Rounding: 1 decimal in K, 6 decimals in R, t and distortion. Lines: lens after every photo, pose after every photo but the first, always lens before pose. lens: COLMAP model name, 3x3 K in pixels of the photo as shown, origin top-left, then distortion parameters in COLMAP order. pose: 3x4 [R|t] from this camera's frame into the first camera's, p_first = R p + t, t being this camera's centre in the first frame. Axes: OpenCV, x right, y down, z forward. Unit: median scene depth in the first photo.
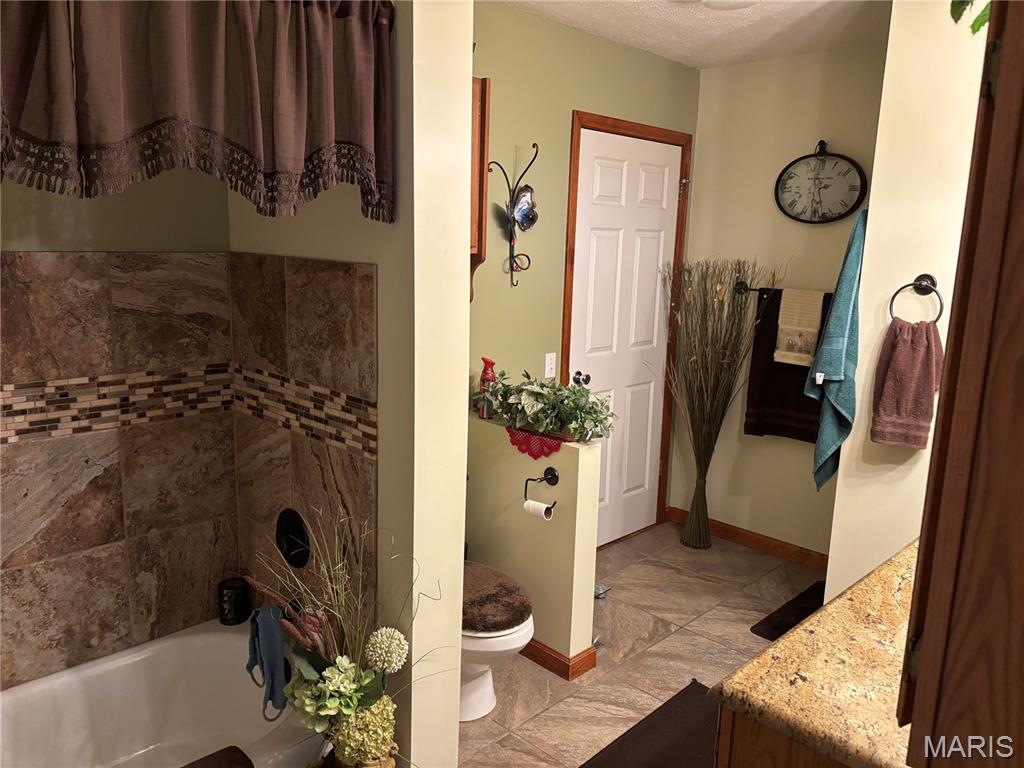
lens RADIAL K [[778.7, 0, 510.9], [0, 778.7, 380.9], [0, 0, 1]] dist [0.088520, -0.120211]
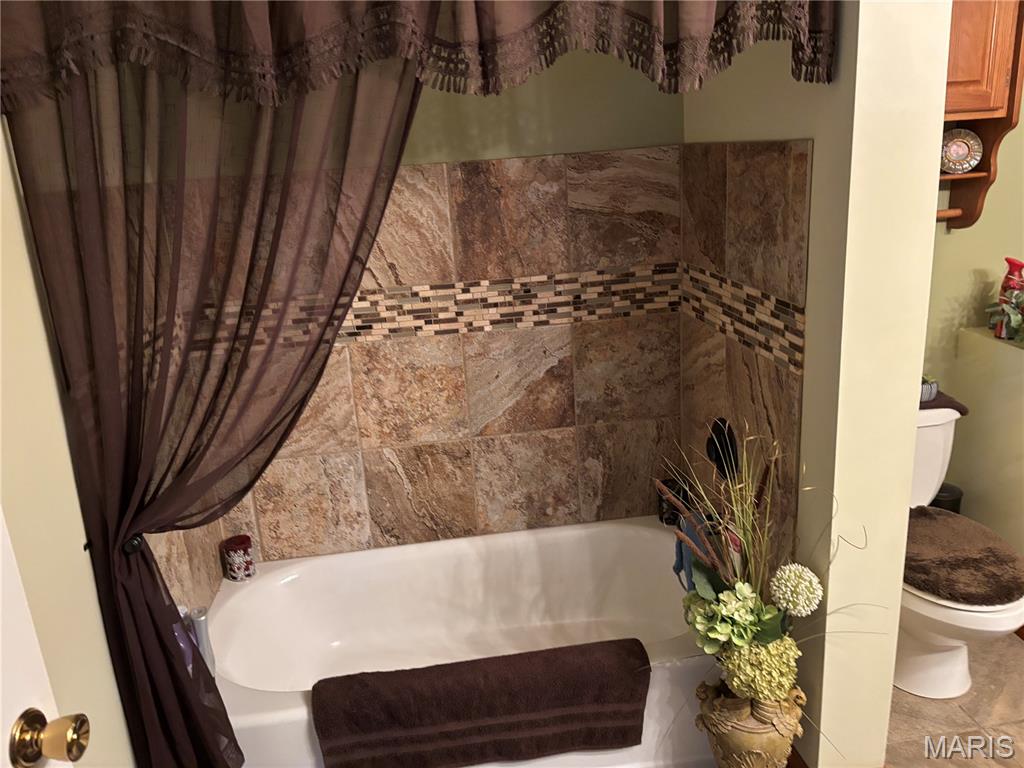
lens RADIAL K [[778.7, 0, 510.9], [0, 778.7, 380.9], [0, 0, 1]] dist [0.088520, -0.120211]
pose [[0.779998, 0.097683, -0.618111, 0.104590], [-0.024618, 0.991767, 0.125668, 0.006185], [0.625297, -0.082804, 0.775981, 0.120533]]
